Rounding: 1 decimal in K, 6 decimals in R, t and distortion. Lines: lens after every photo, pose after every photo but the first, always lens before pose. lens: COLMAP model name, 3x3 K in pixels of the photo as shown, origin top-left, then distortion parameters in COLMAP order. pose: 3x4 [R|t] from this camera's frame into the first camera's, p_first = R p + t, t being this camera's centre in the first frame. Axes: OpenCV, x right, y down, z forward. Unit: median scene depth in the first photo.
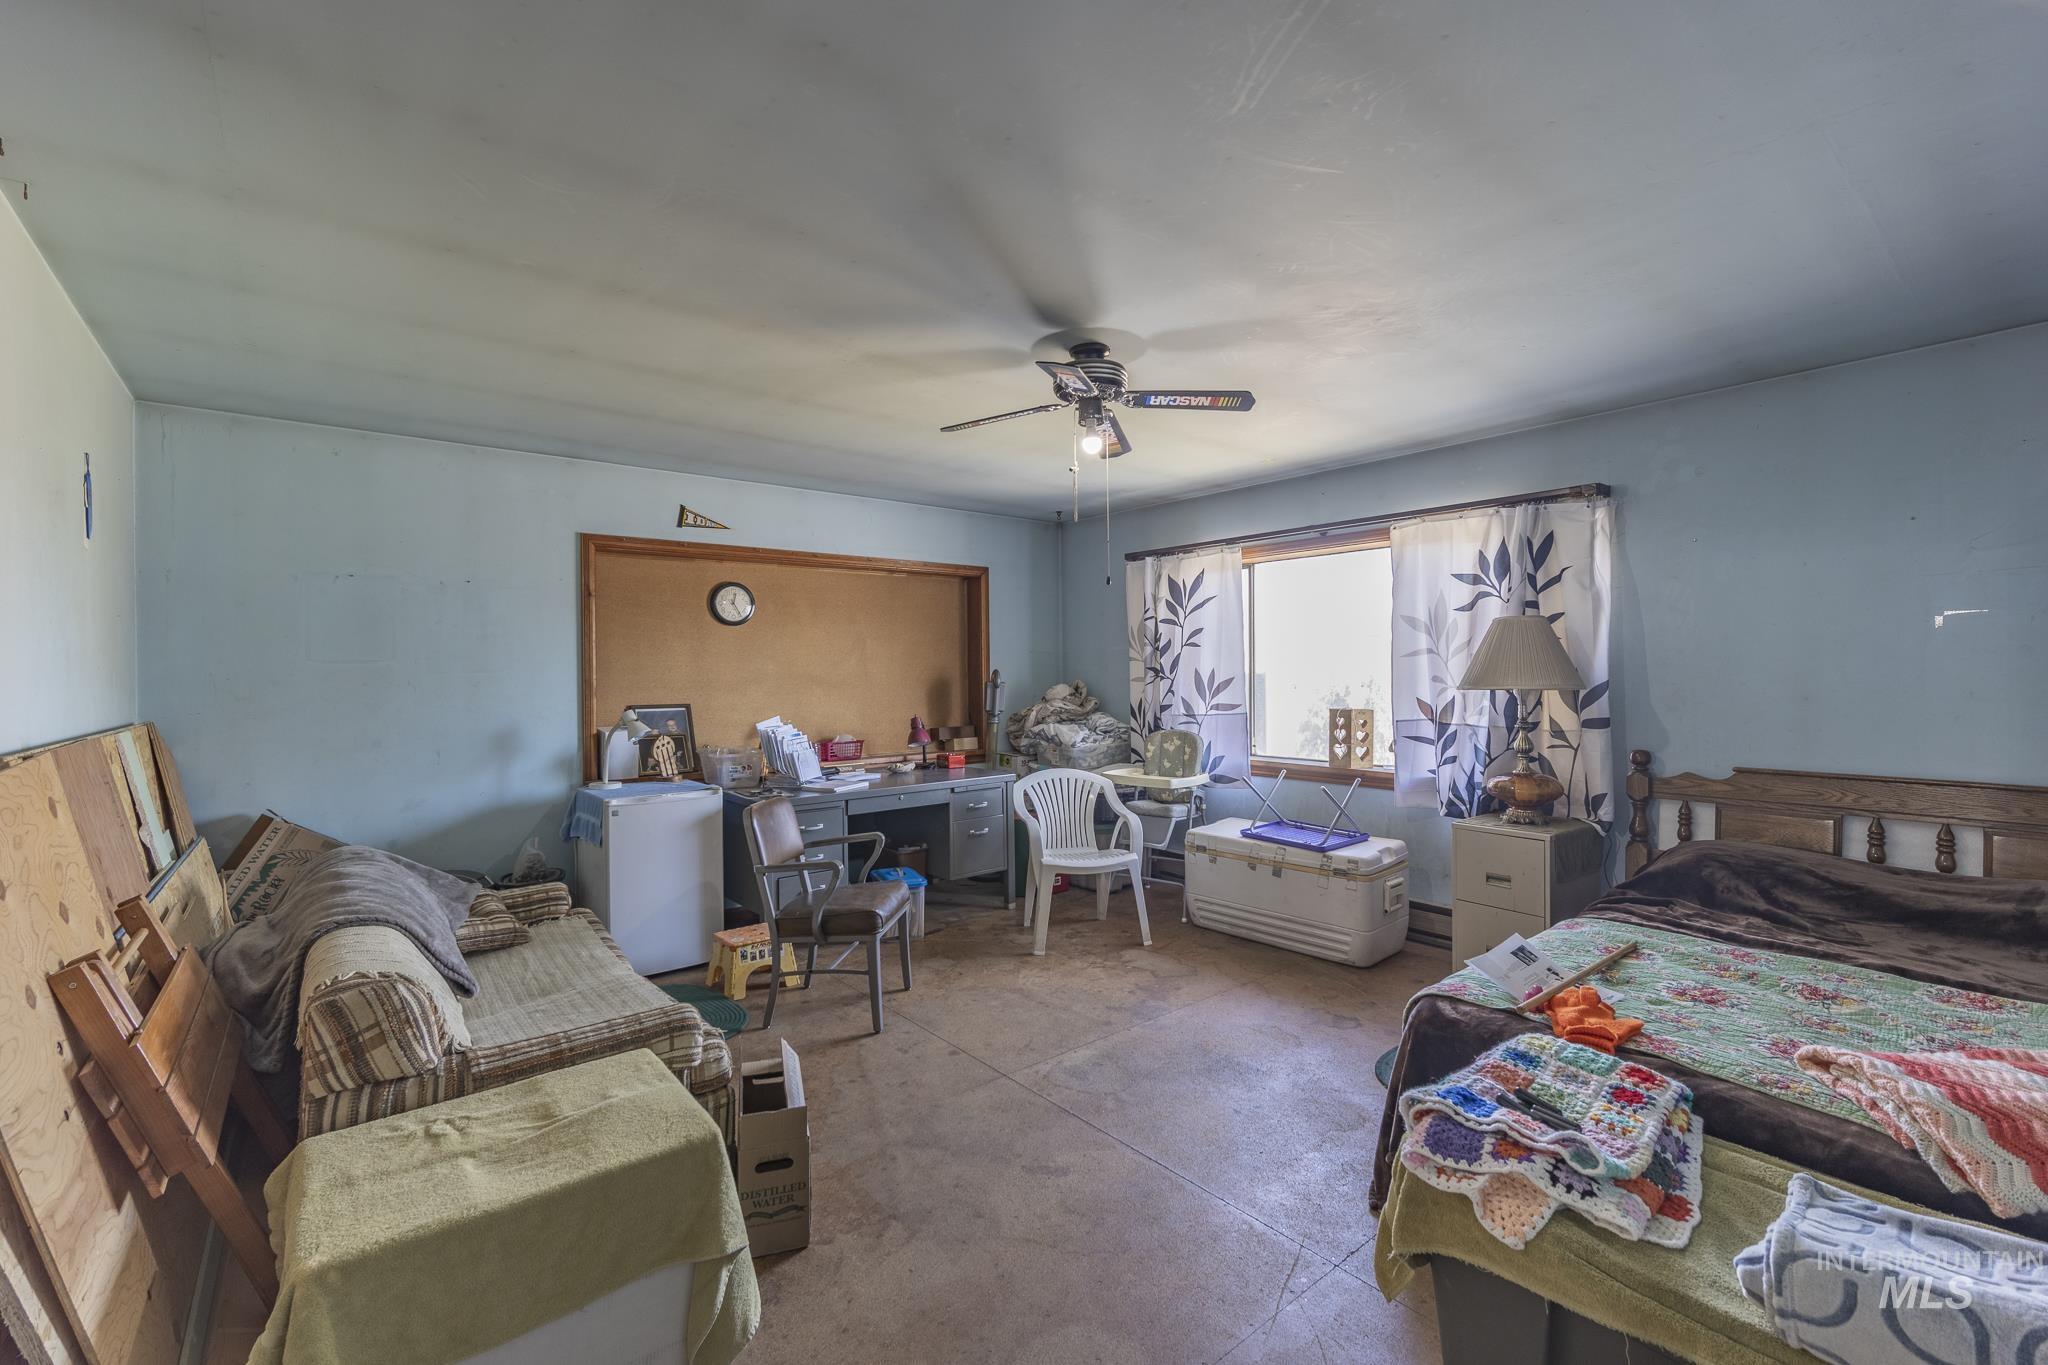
lens RADIAL K [[873.4, 0, 1022.6], [0, 873.4, 675.1], [0, 0, 1]] dist [0.003782, 0.000275]
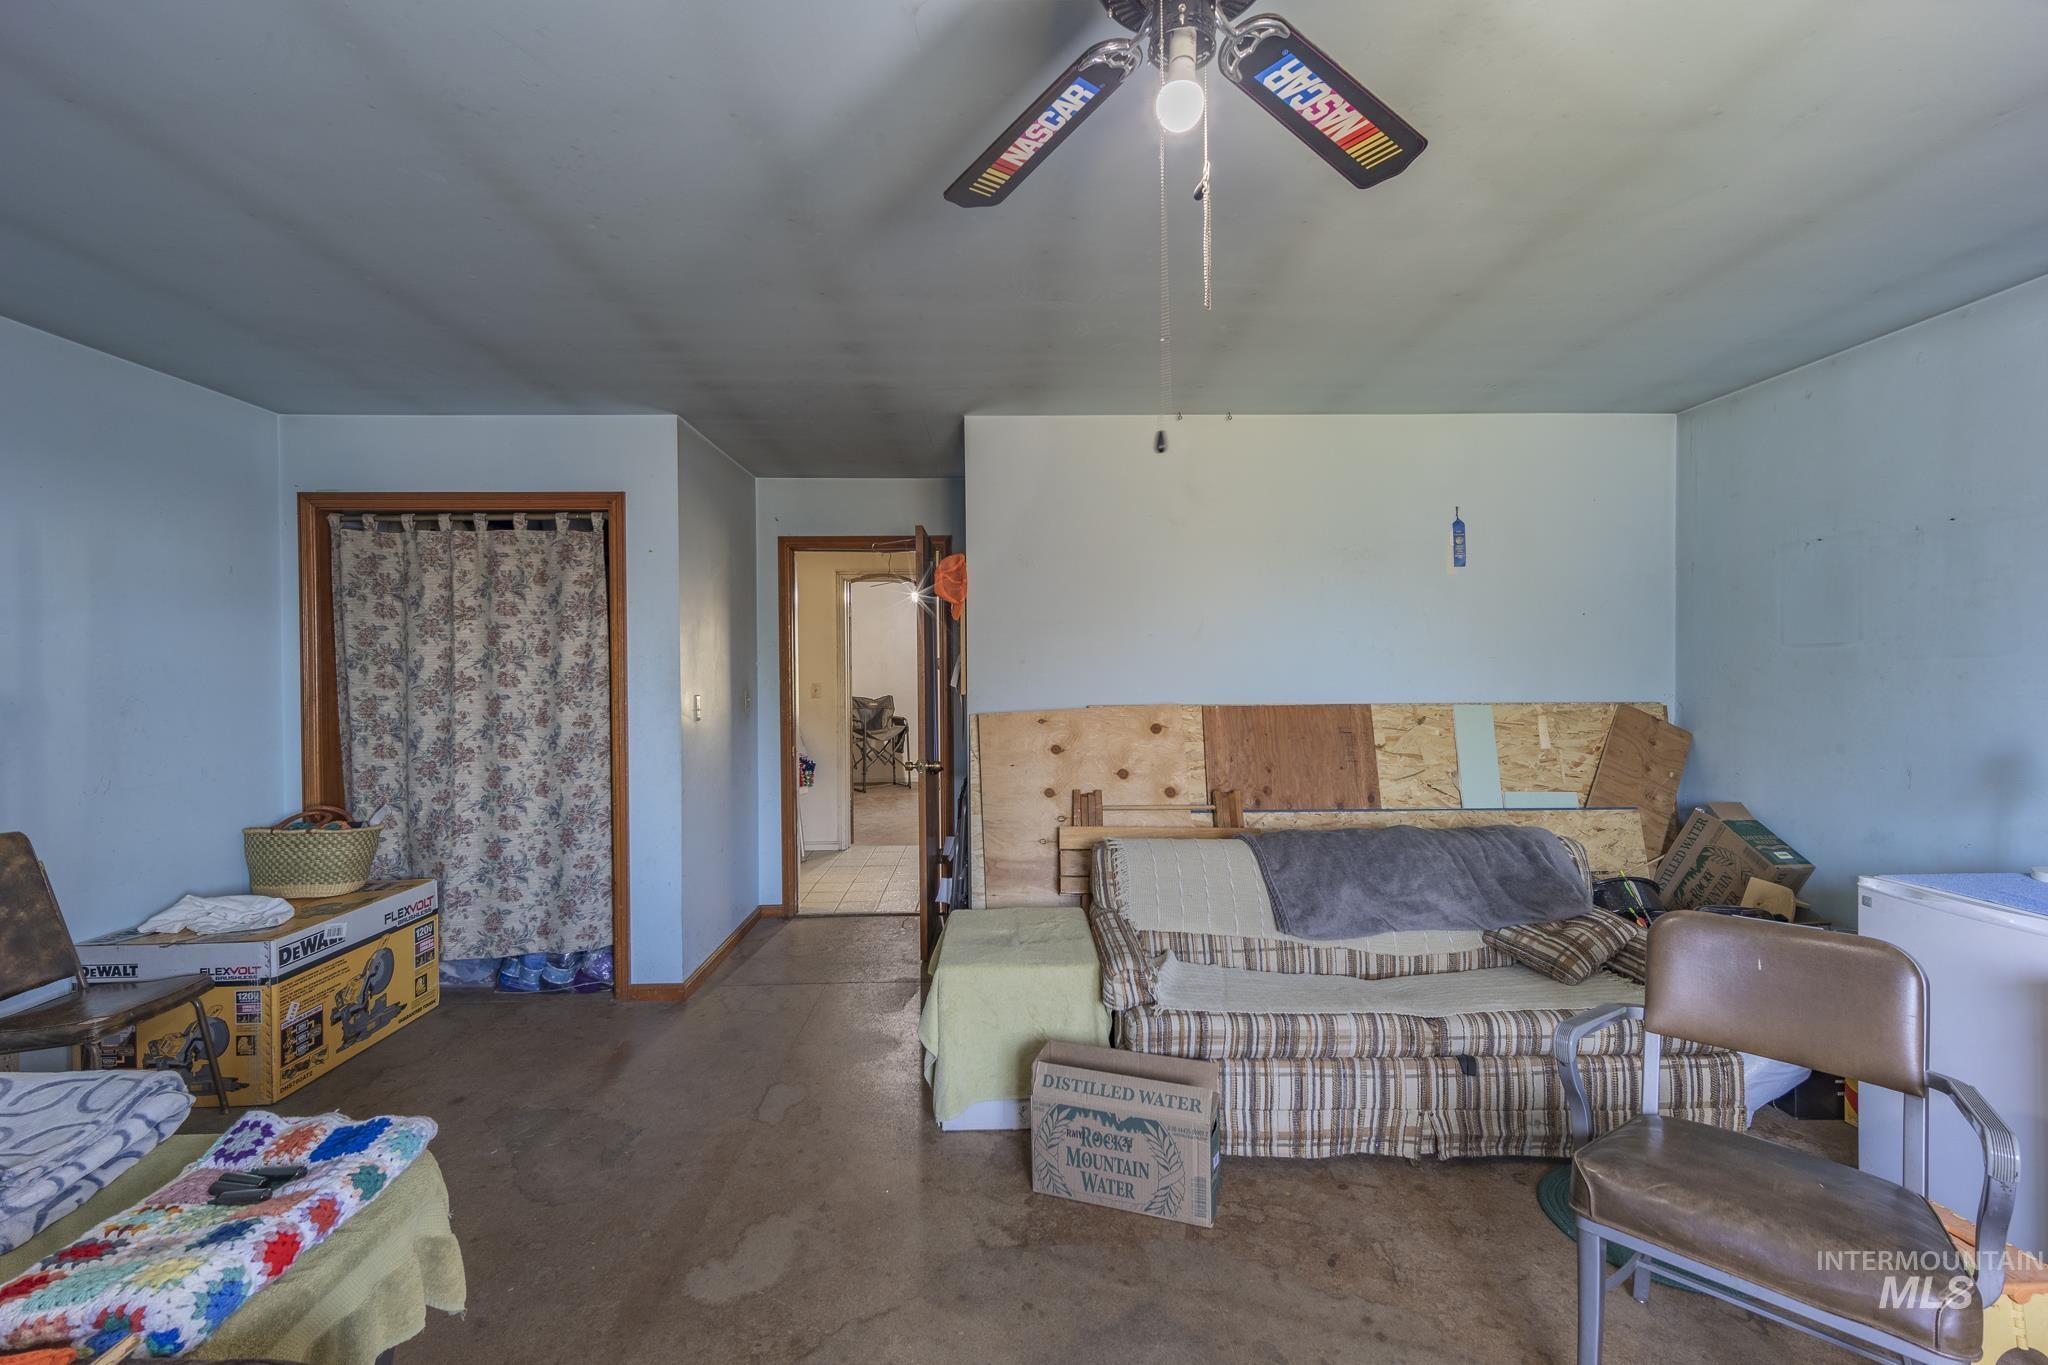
lens RADIAL K [[873.4, 0, 1022.6], [0, 873.4, 675.1], [0, 0, 1]] dist [0.003782, 0.000275]
pose [[-0.607349, 0.020748, -0.794164, 0.391703], [0.009633, 0.999778, 0.018753, -0.011139], [0.794377, 0.003740, -0.607413, 1.041199]]
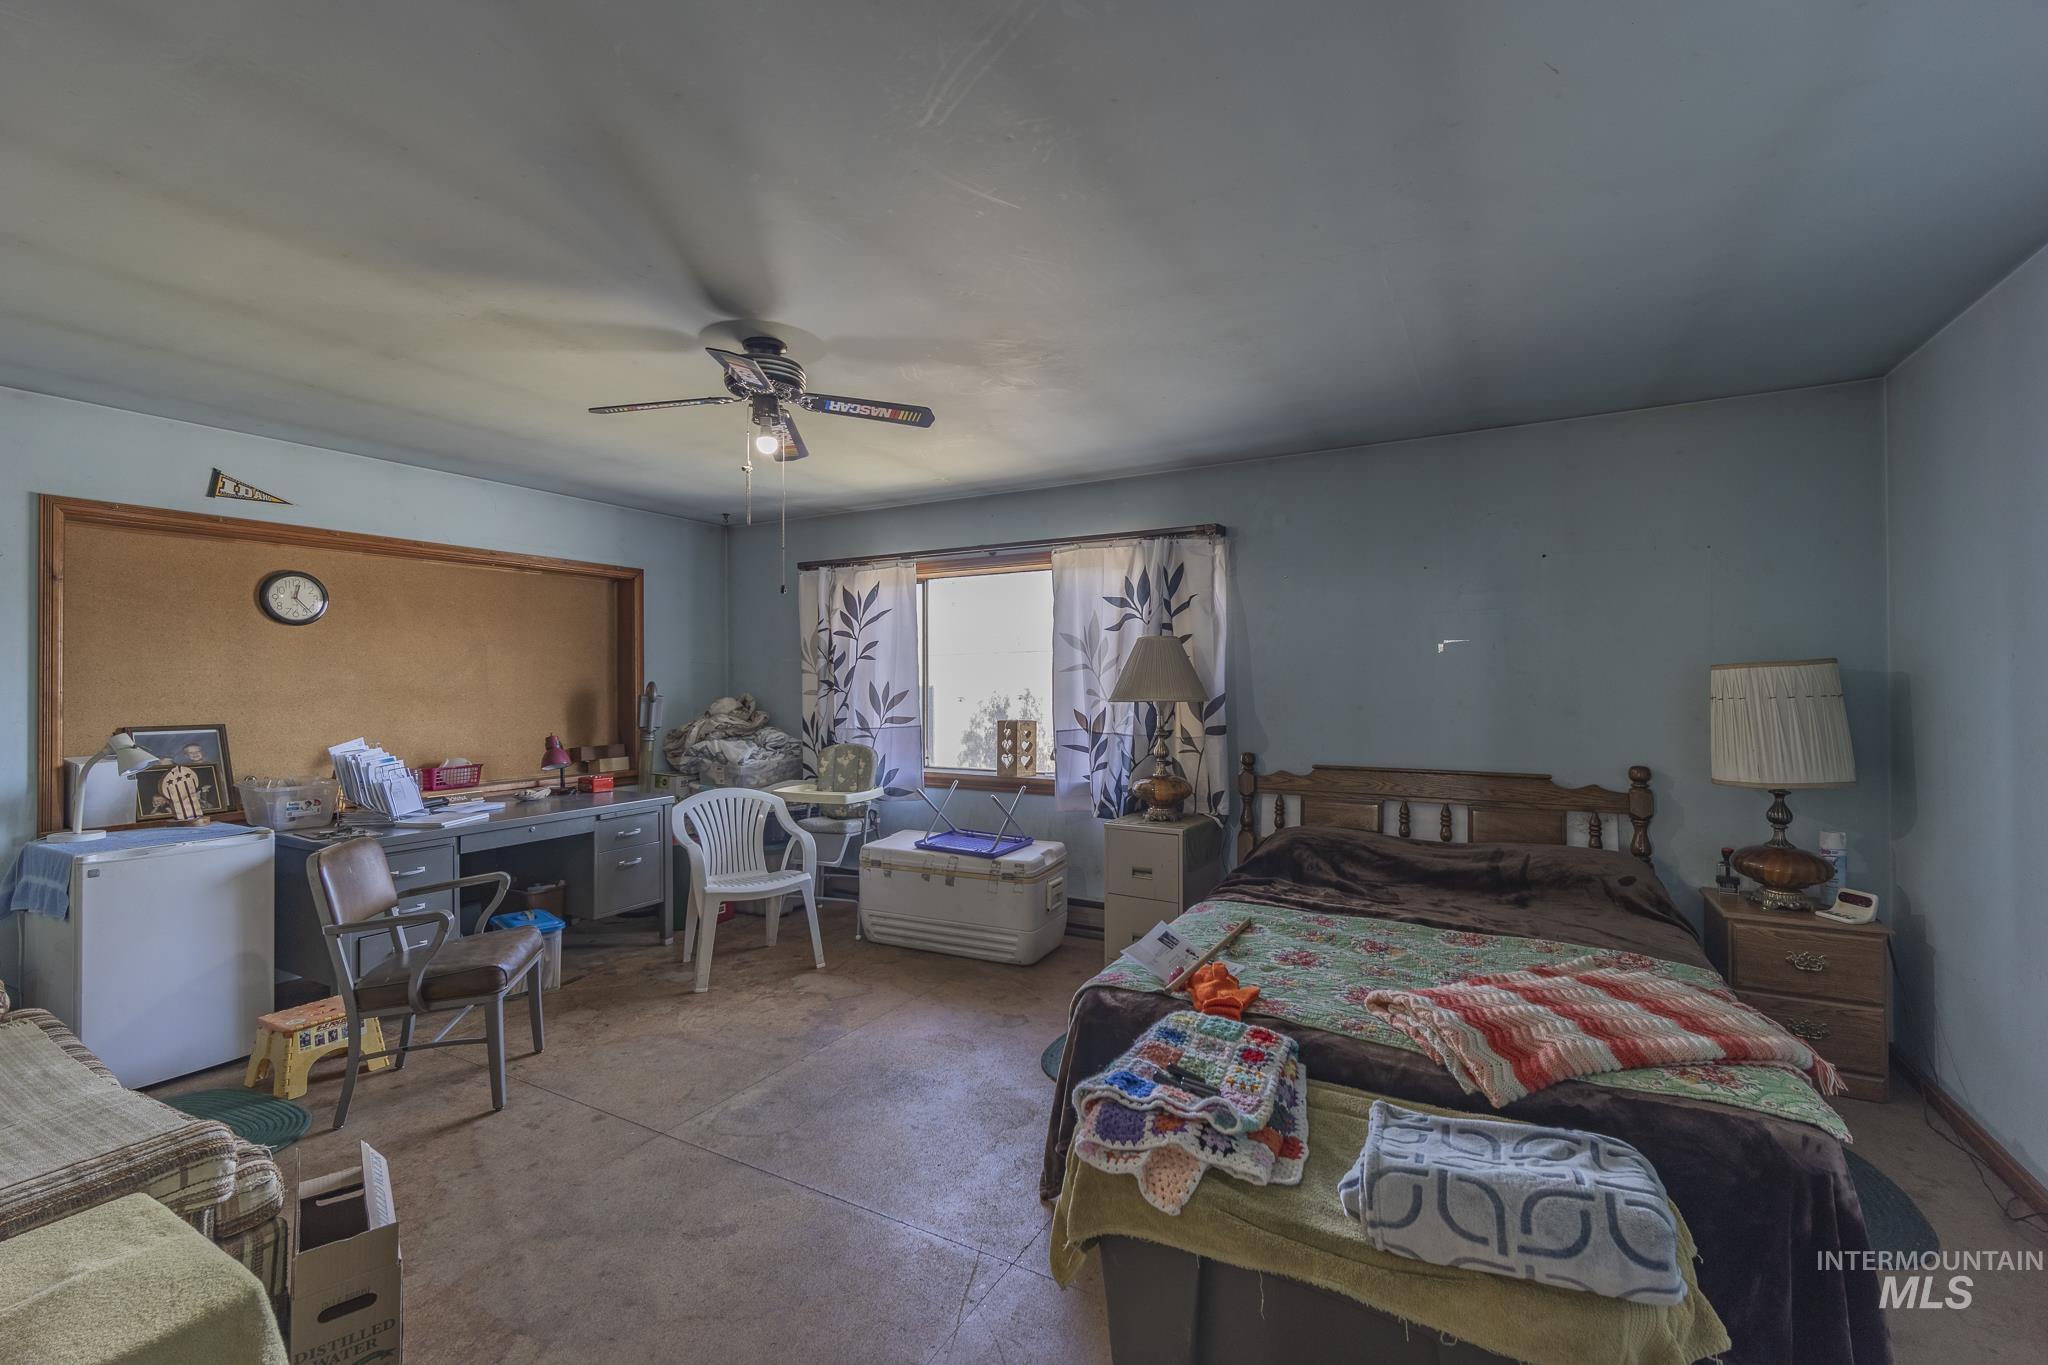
lens RADIAL K [[873.4, 0, 1022.6], [0, 873.4, 675.1], [0, 0, 1]] dist [0.003782, 0.000275]
pose [[0.930908, 0.007129, 0.365184, -0.005991], [-0.001681, 0.999883, -0.015235, -0.000145], [-0.365250, 0.013569, 0.930811, 0.019031]]
